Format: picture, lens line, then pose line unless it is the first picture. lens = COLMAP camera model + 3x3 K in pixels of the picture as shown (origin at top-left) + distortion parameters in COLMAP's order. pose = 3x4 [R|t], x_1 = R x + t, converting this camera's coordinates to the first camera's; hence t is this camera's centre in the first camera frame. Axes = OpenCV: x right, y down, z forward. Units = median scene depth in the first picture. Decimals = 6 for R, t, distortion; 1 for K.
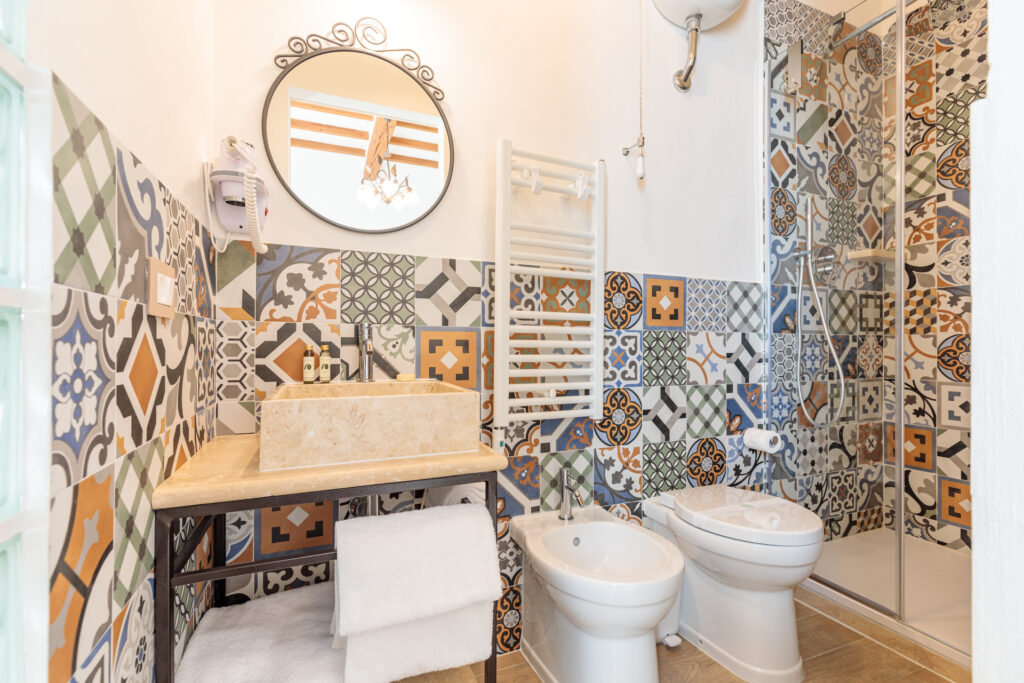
lens RADIAL K [[463.0, 0, 522.5], [0, 463.0, 341.4], [0, 0, 1]] dist [-0.002523, -0.000636]
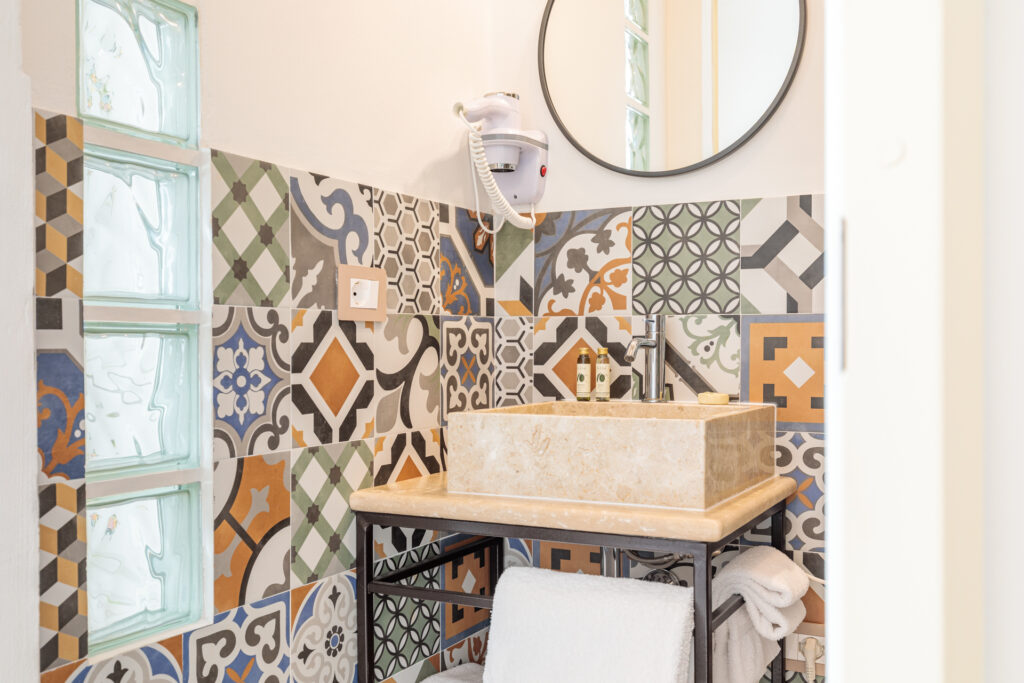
lens RADIAL K [[997.0, 0, 512.9], [0, 997.0, 346.1], [0, 0, 1]] dist [-0.000707, 0.000000]
pose [[0.621948, -0.005149, -0.783042, 0.922519], [0.012241, 0.999920, 0.003147, -0.000830], [0.782963, -0.011543, 0.621961, -0.071567]]
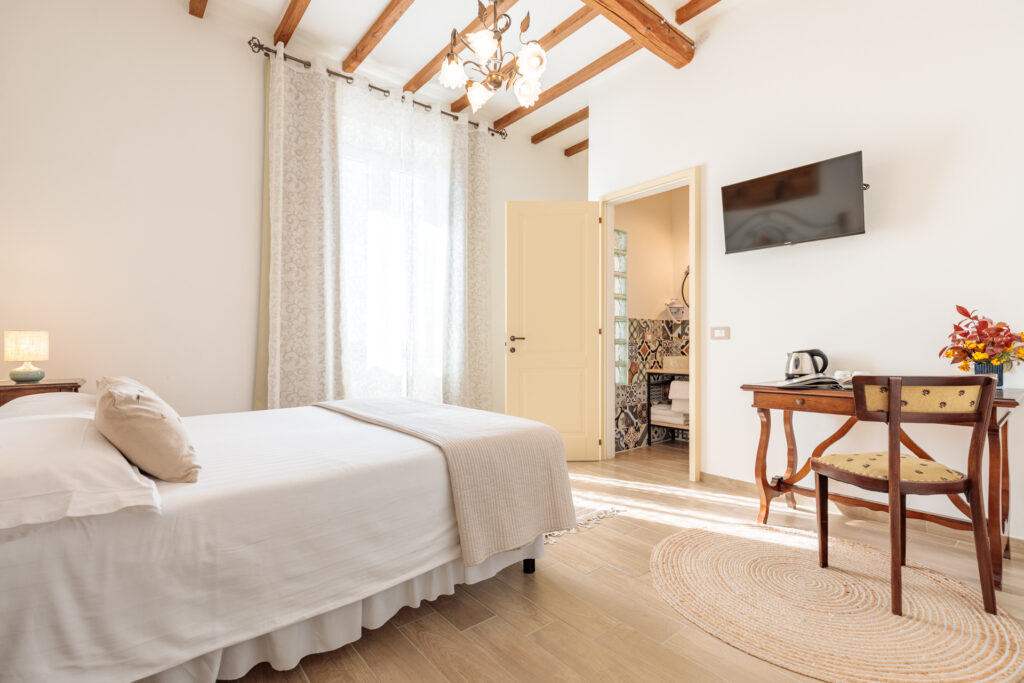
lens RADIAL K [[463.0, 0, 508.7], [0, 463.0, 343.2], [0, 0, 1]] dist [-0.002523, -0.000636]
pose [[0.276466, -0.002106, -0.961021, 3.831464], [0.008043, 0.999968, 0.000123, -0.038199], [0.960990, -0.007764, 0.276474, -2.064293]]
